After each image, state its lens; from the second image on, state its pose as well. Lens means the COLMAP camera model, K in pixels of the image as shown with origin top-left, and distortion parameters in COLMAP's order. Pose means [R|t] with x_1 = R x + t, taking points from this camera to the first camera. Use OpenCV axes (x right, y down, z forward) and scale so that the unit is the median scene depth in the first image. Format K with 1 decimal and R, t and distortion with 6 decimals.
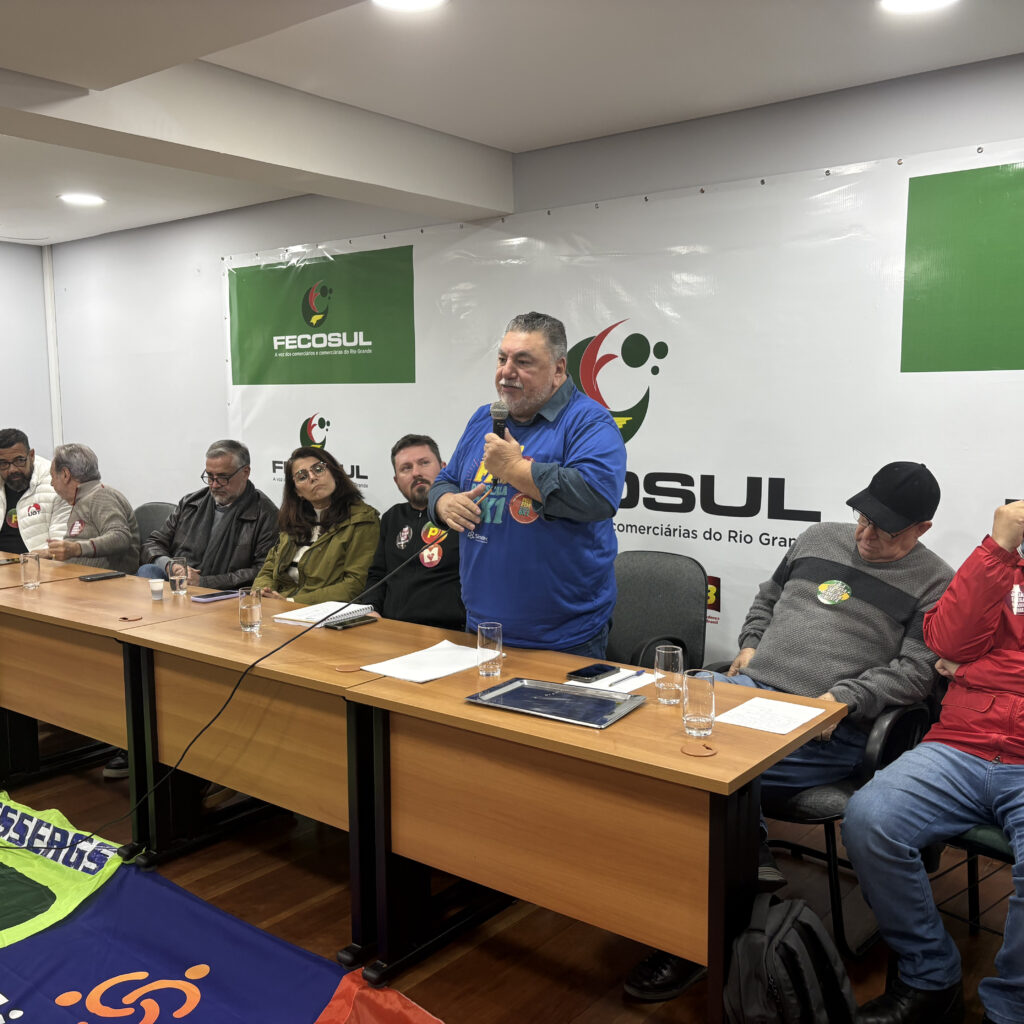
lens RADIAL K [[1030.6, 0, 499.0], [0, 1030.6, 526.4], [0, 0, 1]] dist [0.126997, -0.091895]
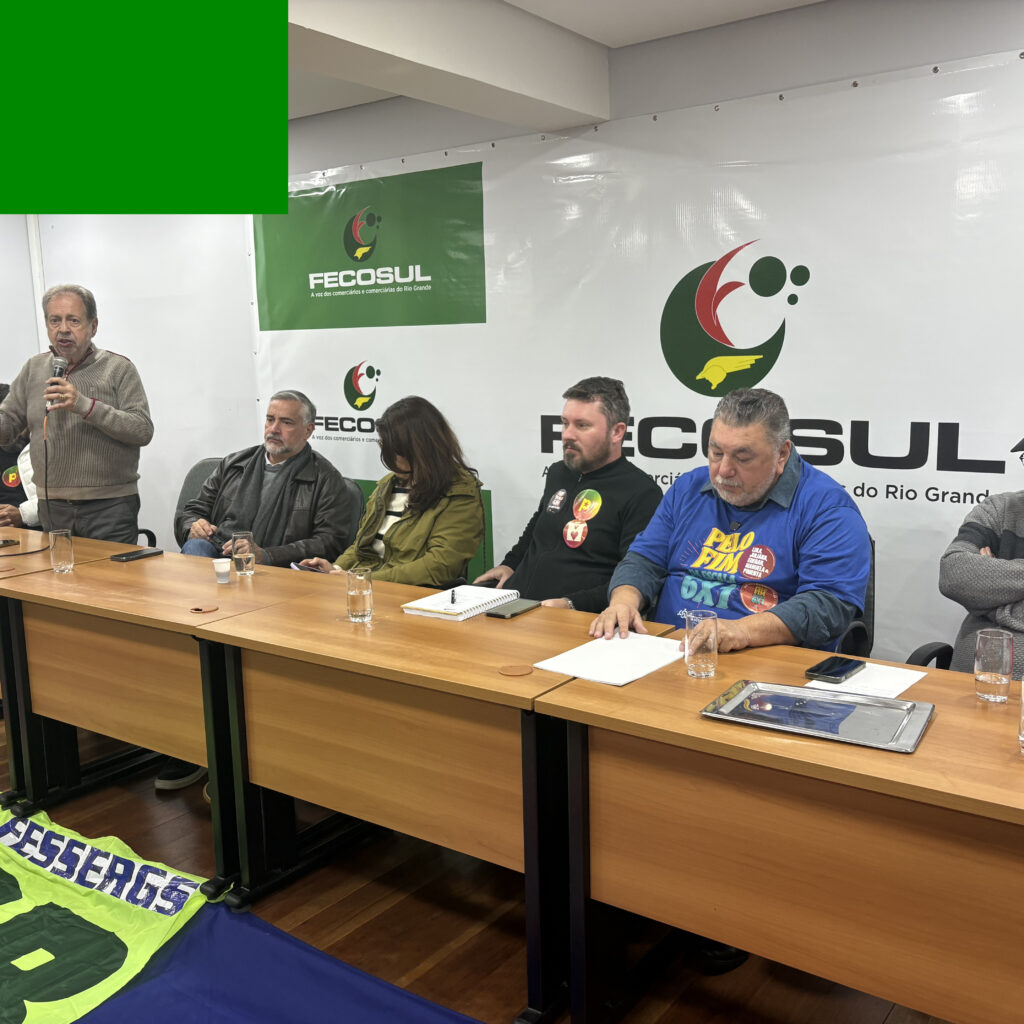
lens RADIAL K [[1055.9, 0, 512.0], [0, 1055.9, 512.0], [0, 0, 1]] dist [0.117956, -0.101630]
pose [[0.998727, -0.024190, 0.044252, -0.121717], [0.022904, 0.999307, 0.029334, -0.006540], [-0.044931, -0.028283, 0.998590, 0.123848]]
